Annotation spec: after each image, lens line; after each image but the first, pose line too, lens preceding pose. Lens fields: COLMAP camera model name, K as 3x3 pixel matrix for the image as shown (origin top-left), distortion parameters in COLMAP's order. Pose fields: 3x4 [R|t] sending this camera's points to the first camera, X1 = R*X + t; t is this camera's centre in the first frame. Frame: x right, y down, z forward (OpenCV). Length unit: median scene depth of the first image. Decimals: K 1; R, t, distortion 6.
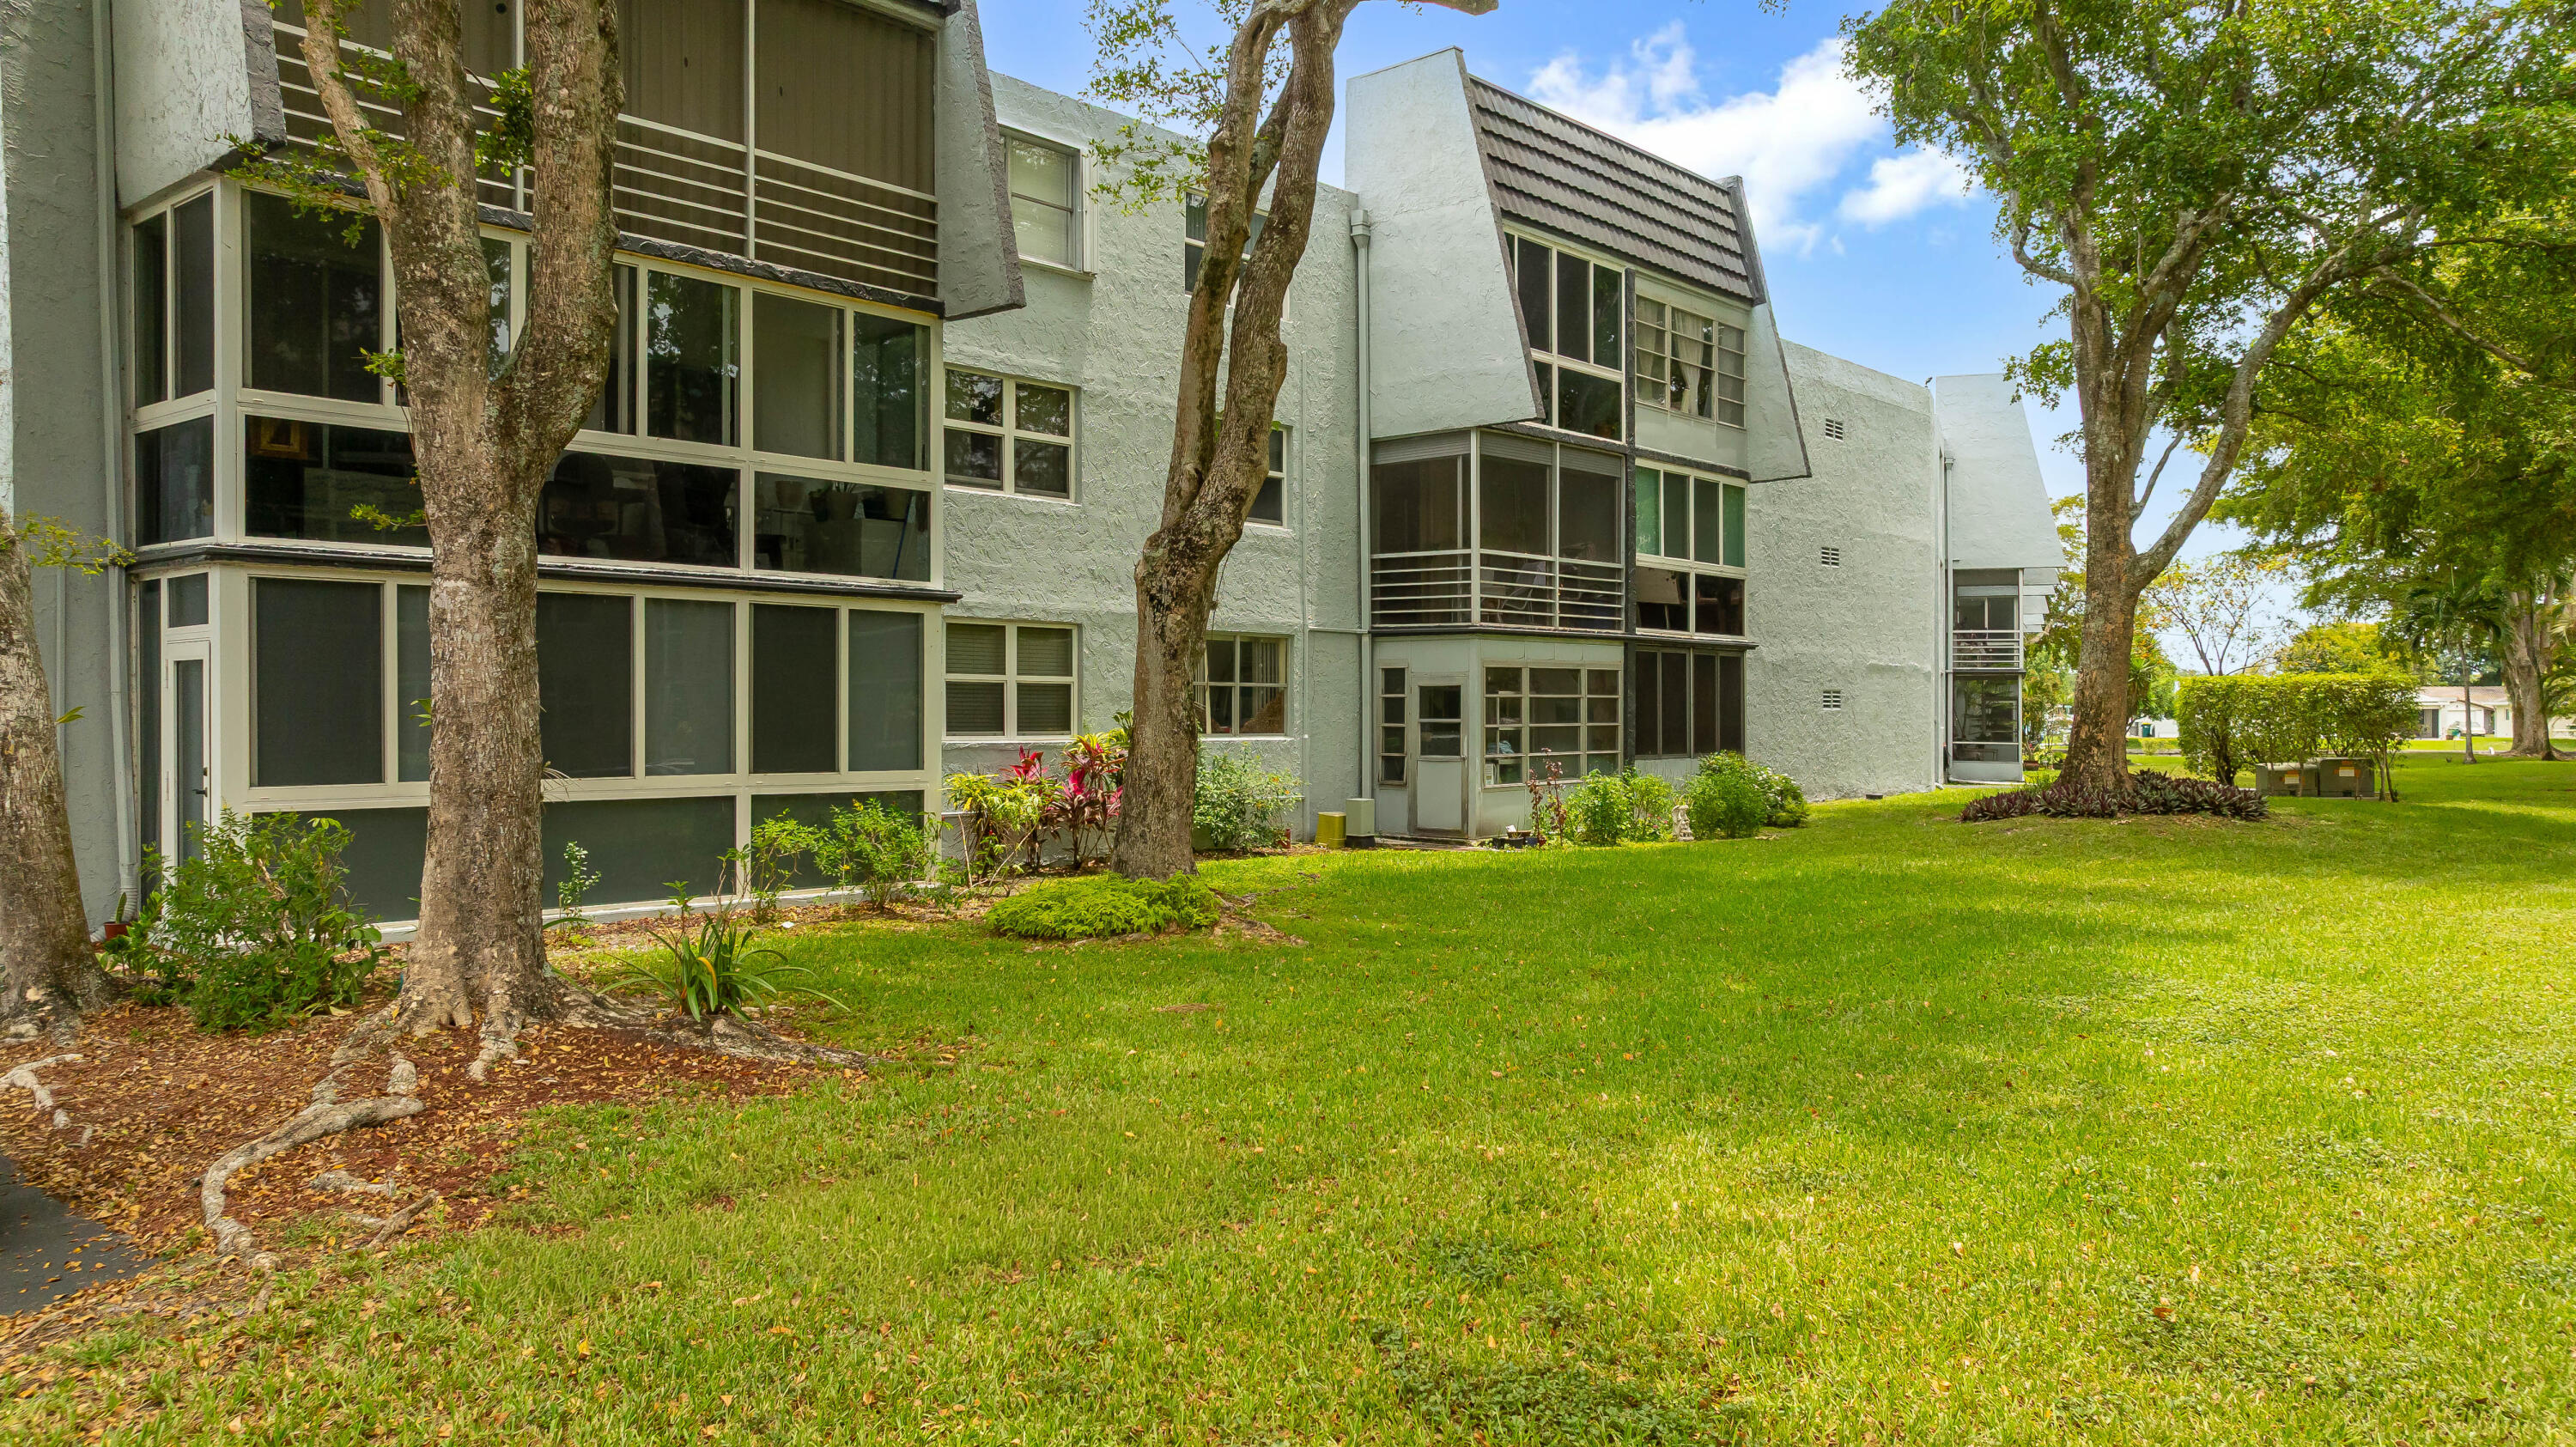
lens RADIAL K [[1815.8, 0, 1288.0], [0, 1815.8, 723.5], [0, 0, 1]] dist [-0.034711, 0.064223]
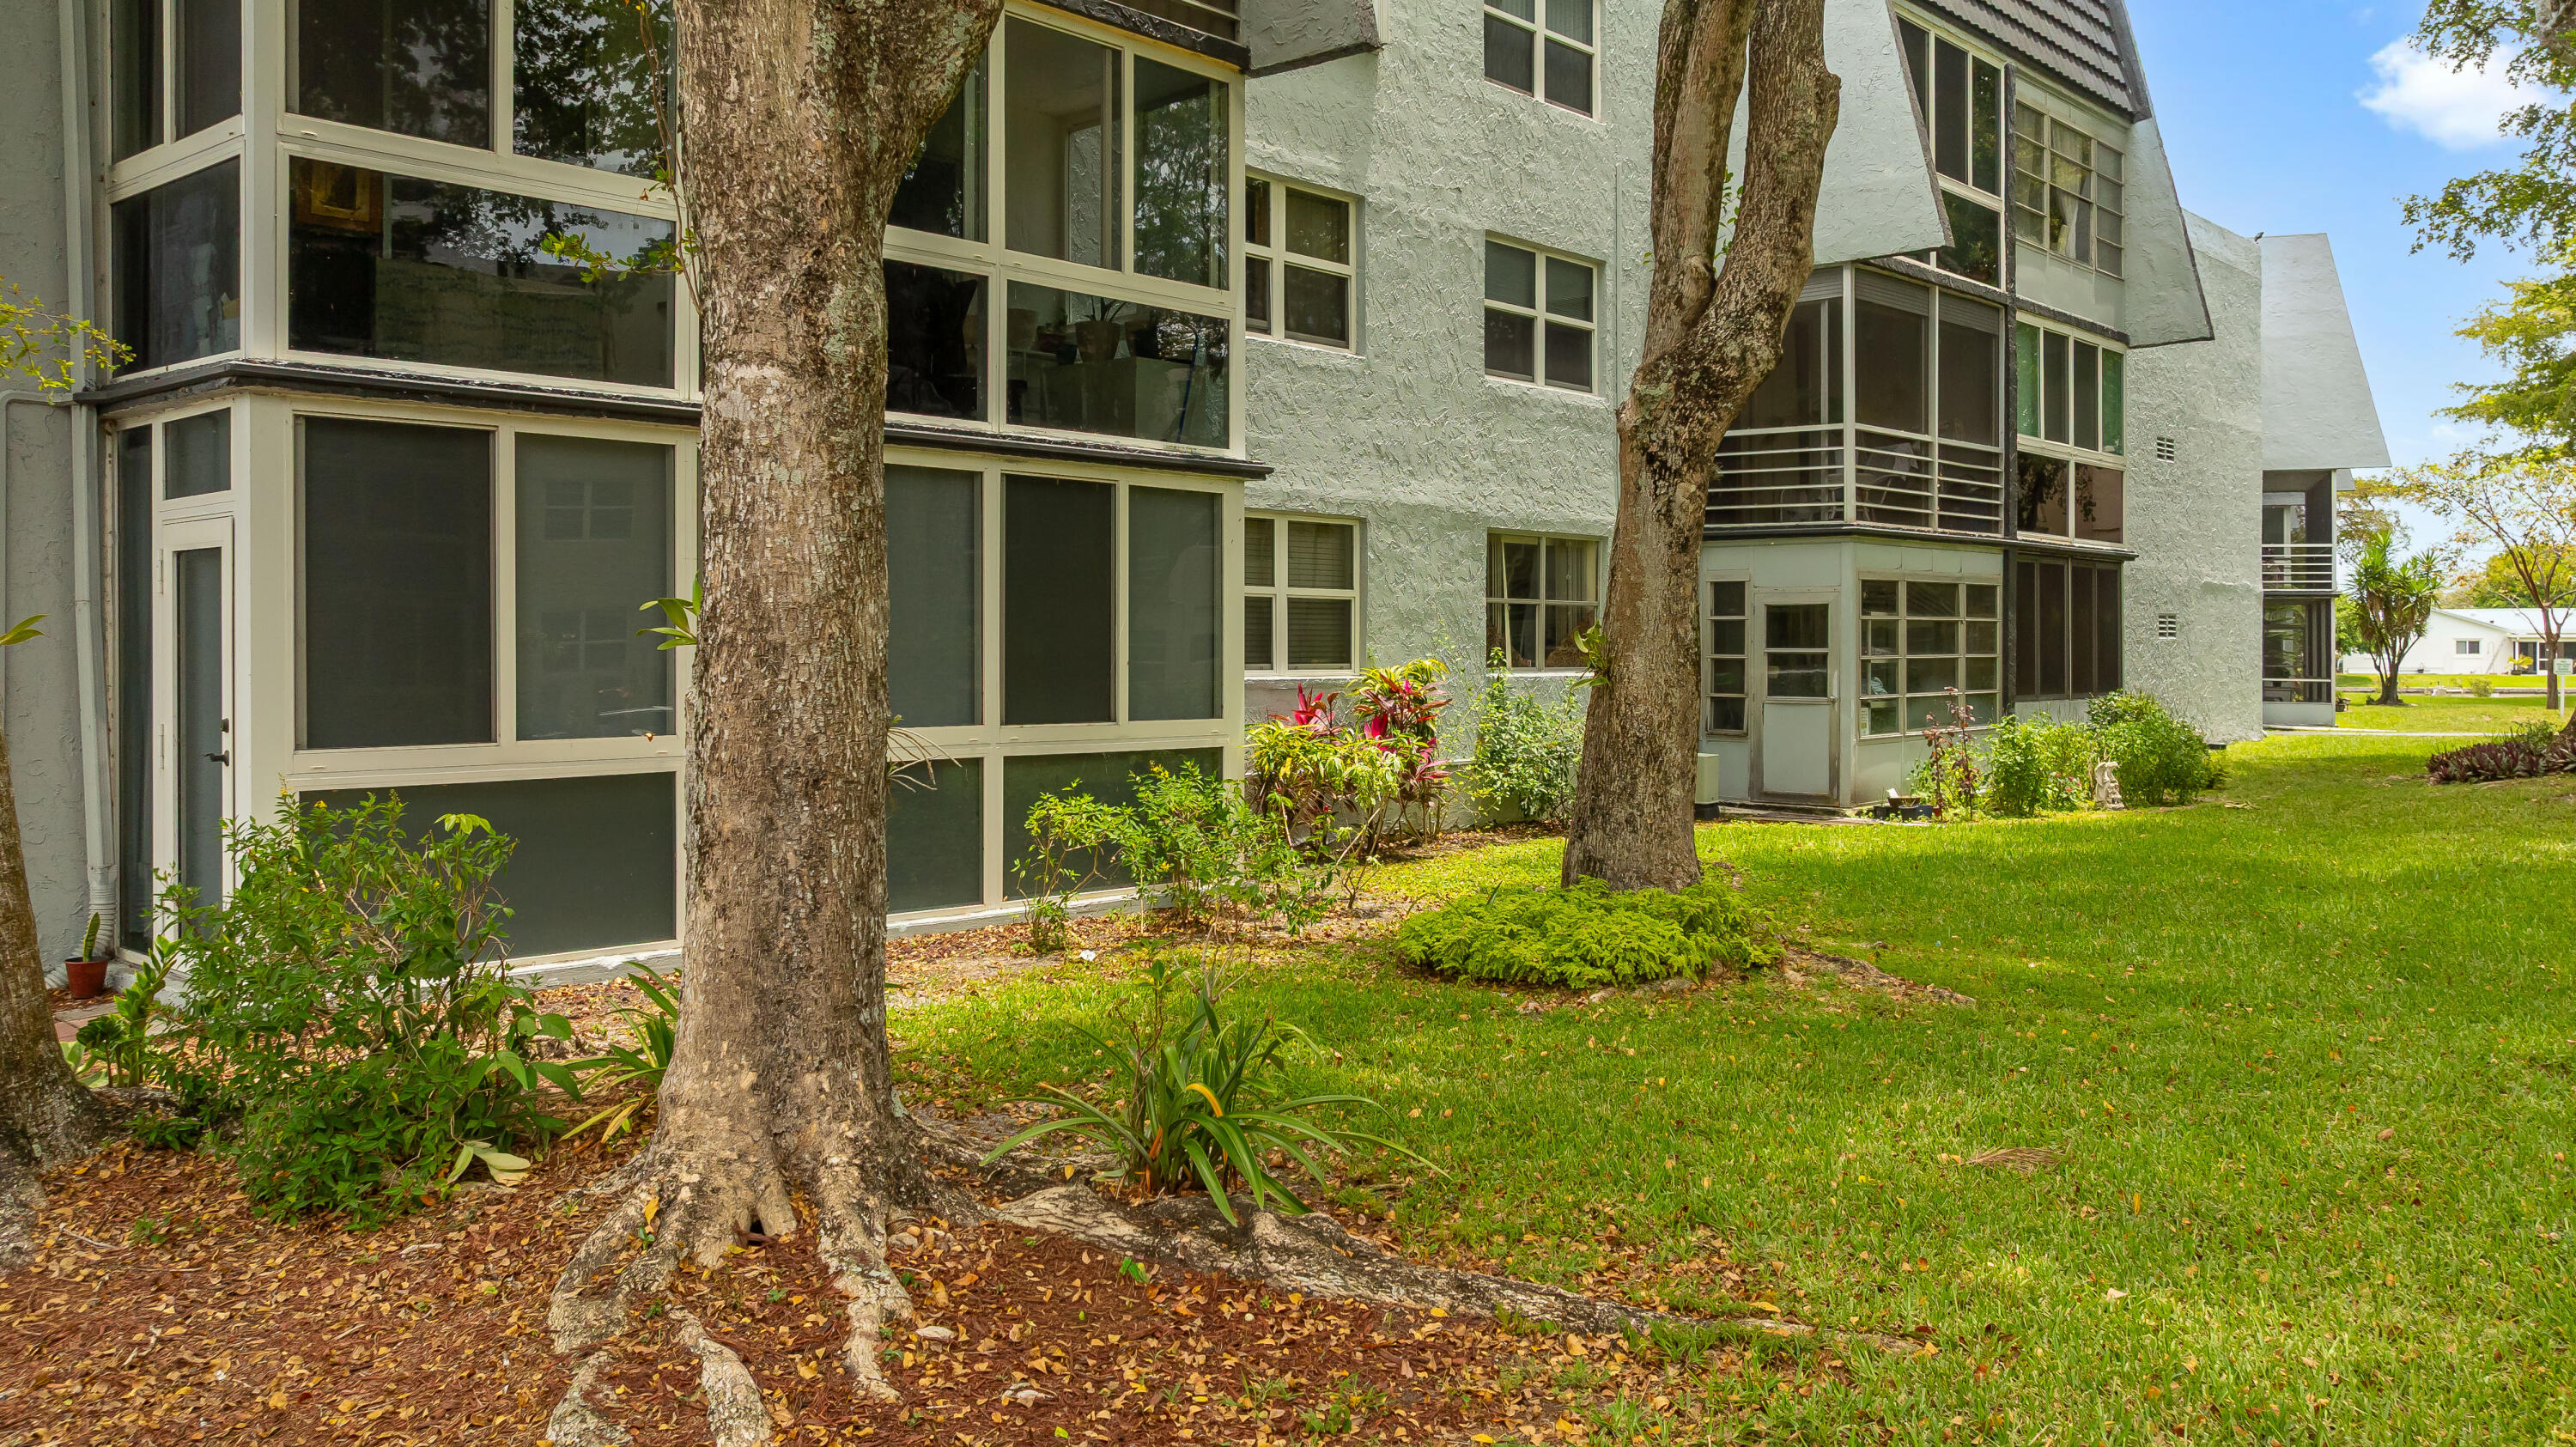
lens RADIAL K [[1977.9, 0, 1282.3], [0, 1977.9, 655.1], [0, 0, 1]] dist [-0.022847, 0.044498]
pose [[0.999879, 0.000191, -0.015550, -0.163725], [-0.000216, 0.999999, -0.001627, 0.002420], [0.015550, 0.001631, 0.999878, 0.237548]]
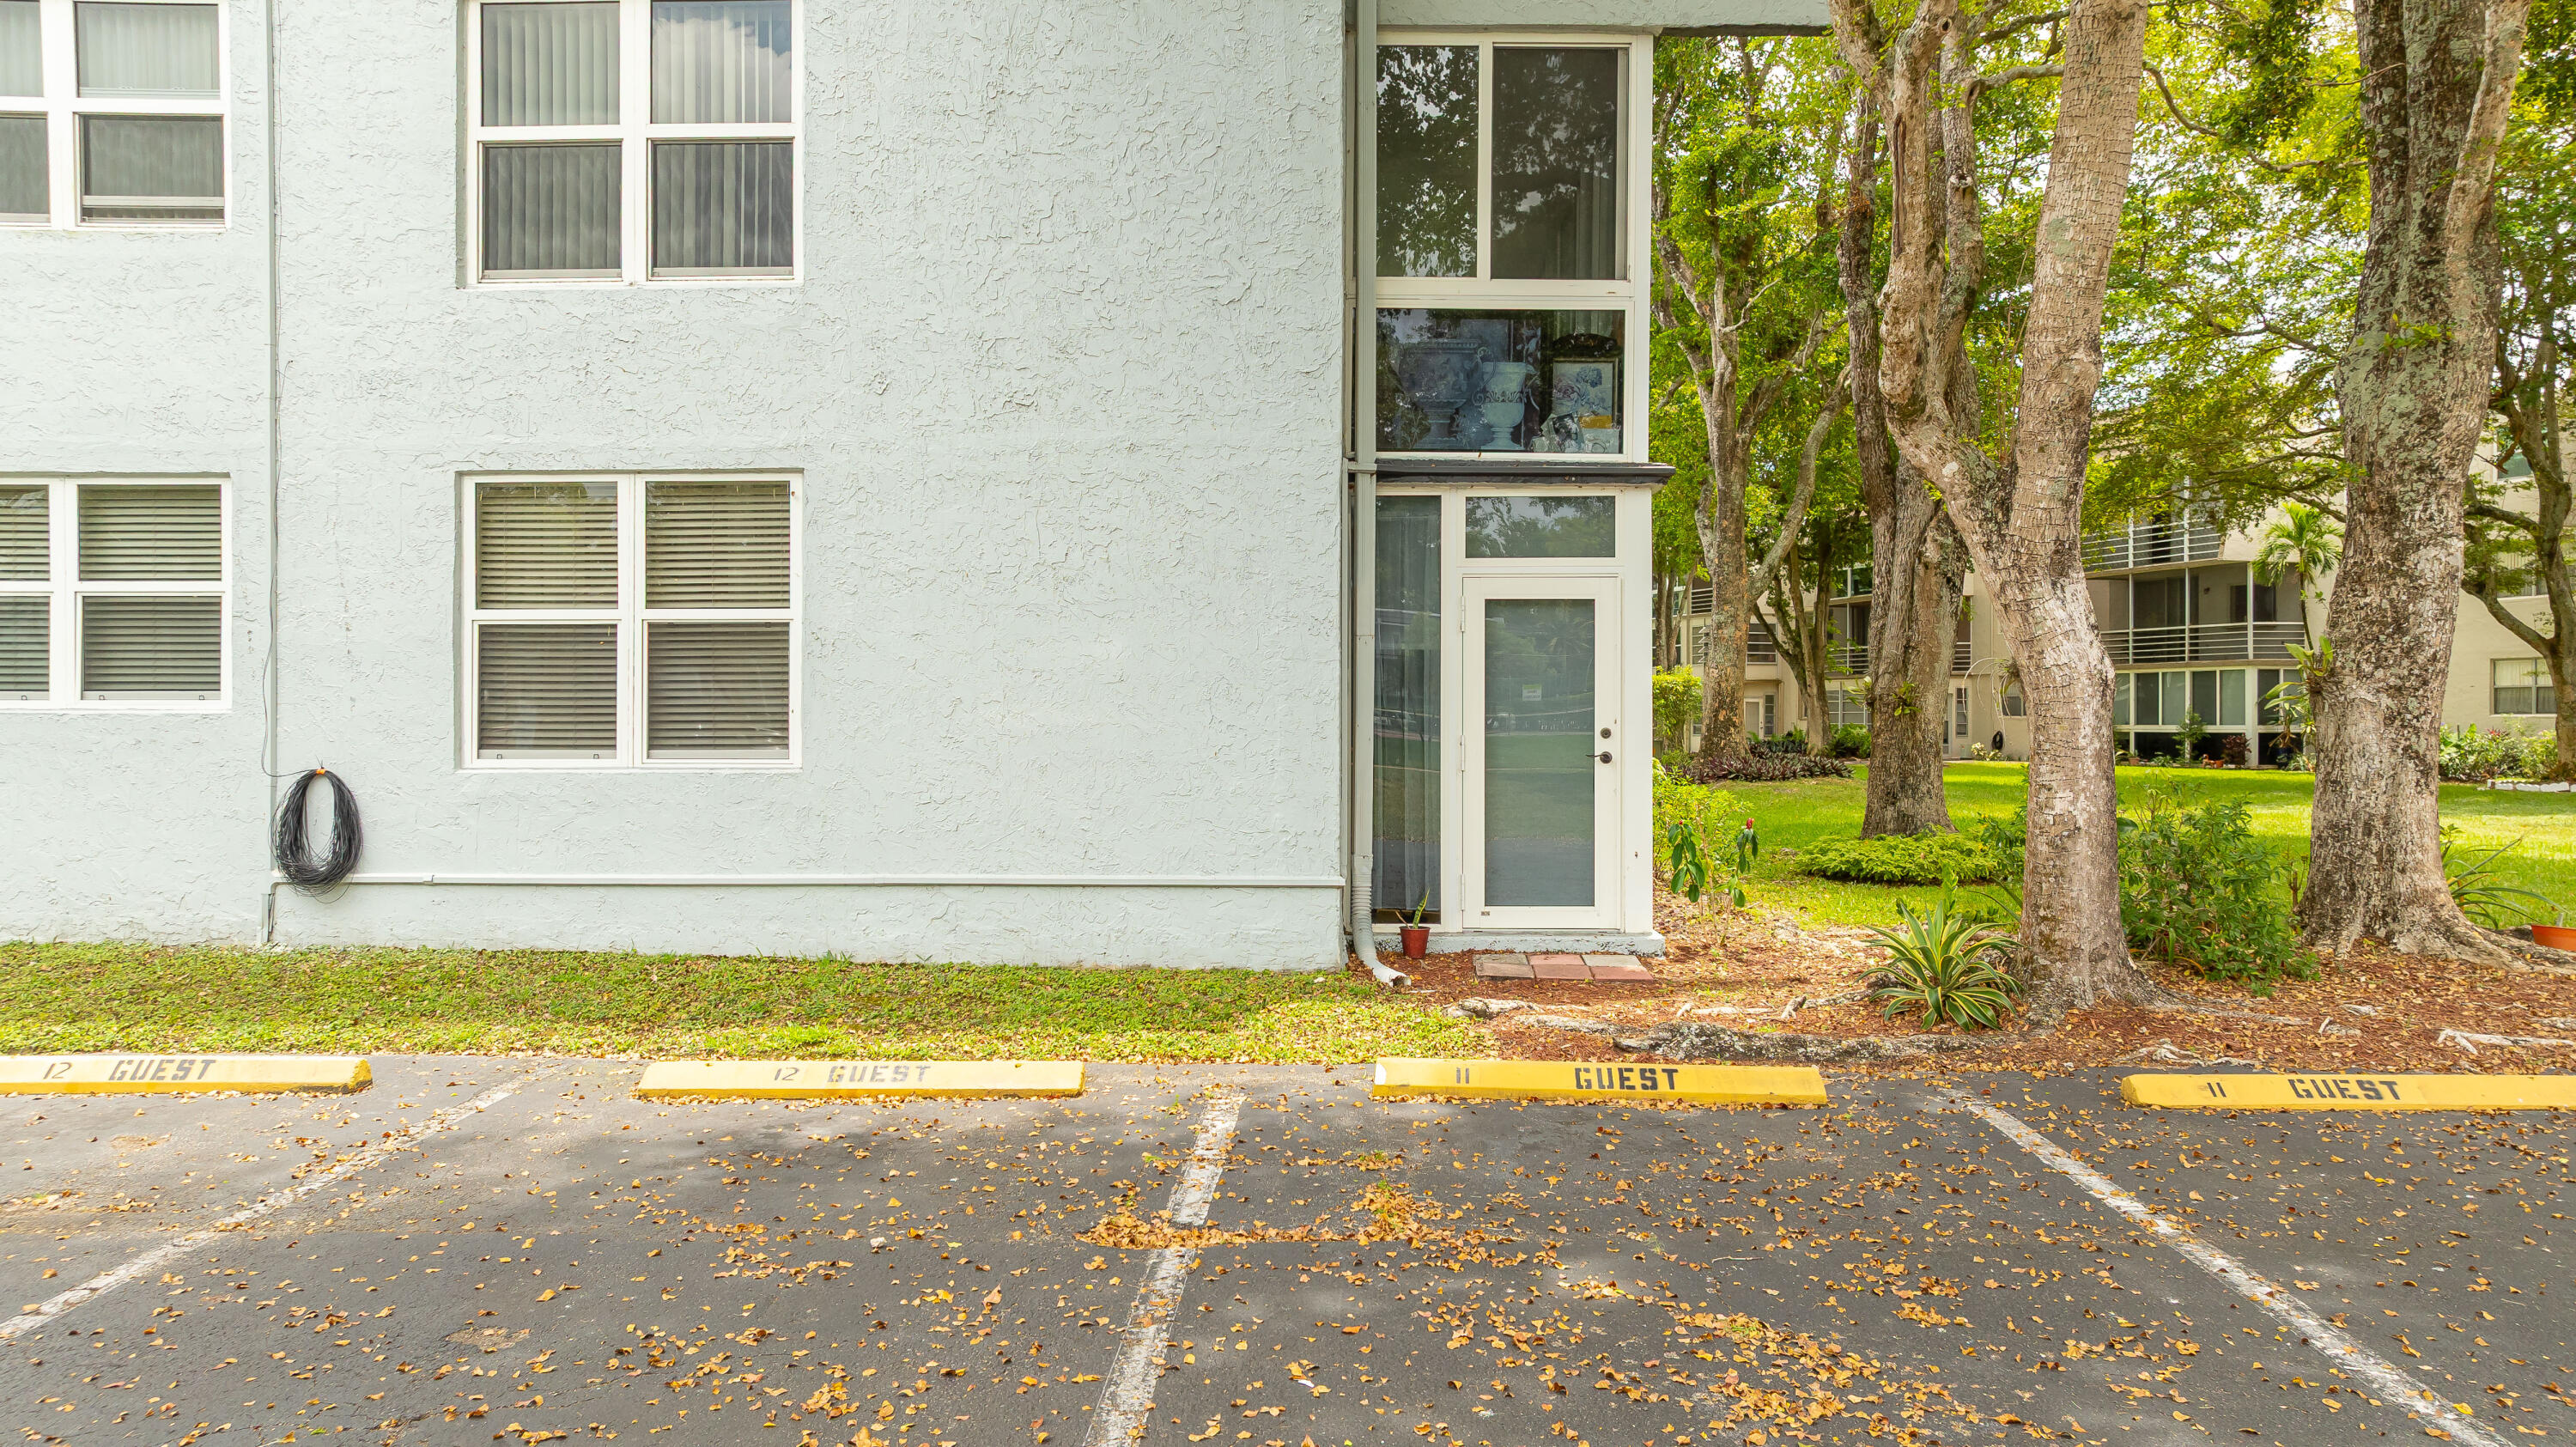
lens RADIAL K [[1815.8, 0, 1288.0], [0, 1815.8, 723.5], [0, 0, 1]] dist [-0.034711, 0.064223]
pose [[0.765764, -0.001760, 0.643119, -0.926364], [0.003322, 0.999994, -0.001220, 0.016547], [-0.643113, 0.003070, 0.765765, 0.334837]]
